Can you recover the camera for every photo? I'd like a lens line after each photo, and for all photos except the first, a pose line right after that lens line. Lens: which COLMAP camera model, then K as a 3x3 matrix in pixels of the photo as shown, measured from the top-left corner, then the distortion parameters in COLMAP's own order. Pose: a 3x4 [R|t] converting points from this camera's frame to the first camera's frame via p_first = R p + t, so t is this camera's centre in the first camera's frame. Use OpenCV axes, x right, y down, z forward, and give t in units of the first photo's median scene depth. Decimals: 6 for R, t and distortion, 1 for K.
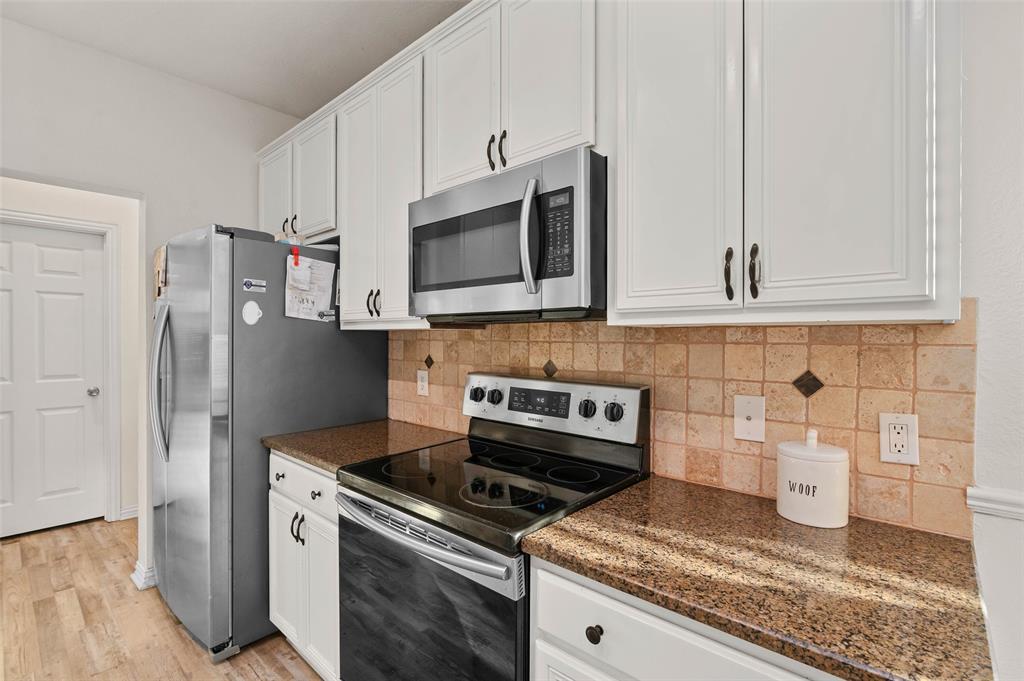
lens RADIAL K [[469.9, 0, 507.6], [0, 469.9, 338.5], [0, 0, 1]] dist [-0.010222, 0.000324]
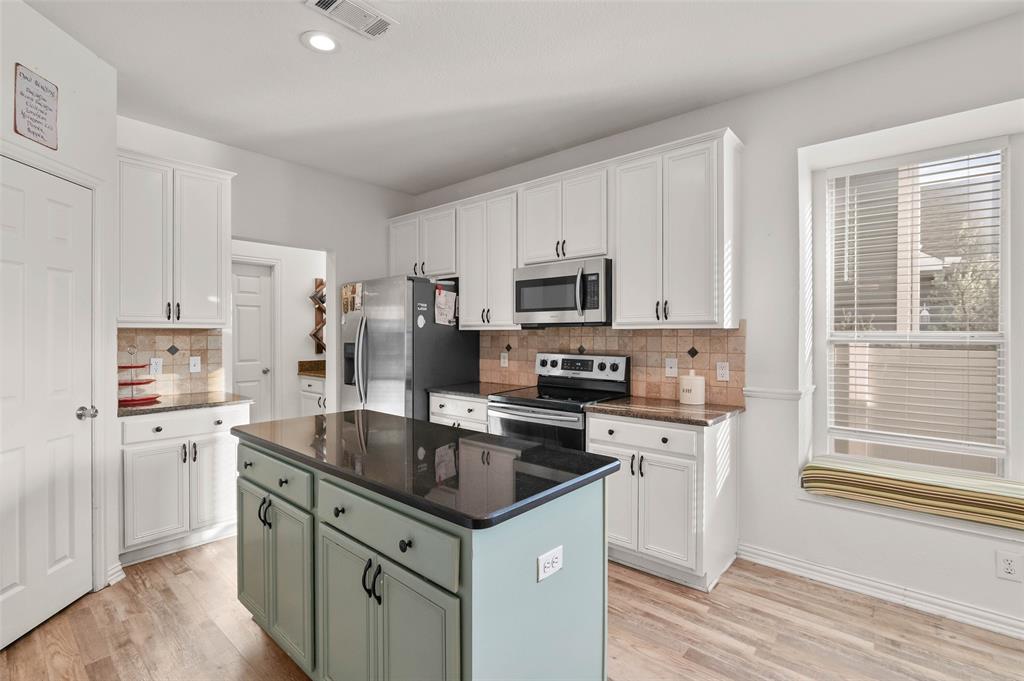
lens RADIAL K [[469.9, 0, 507.6], [0, 469.9, 338.5], [0, 0, 1]] dist [-0.010222, 0.000324]
pose [[0.999708, -0.004627, 0.023738, -0.312509], [0.004410, 0.999948, 0.009200, -0.002998], [-0.023779, -0.009093, 0.999676, -1.144686]]
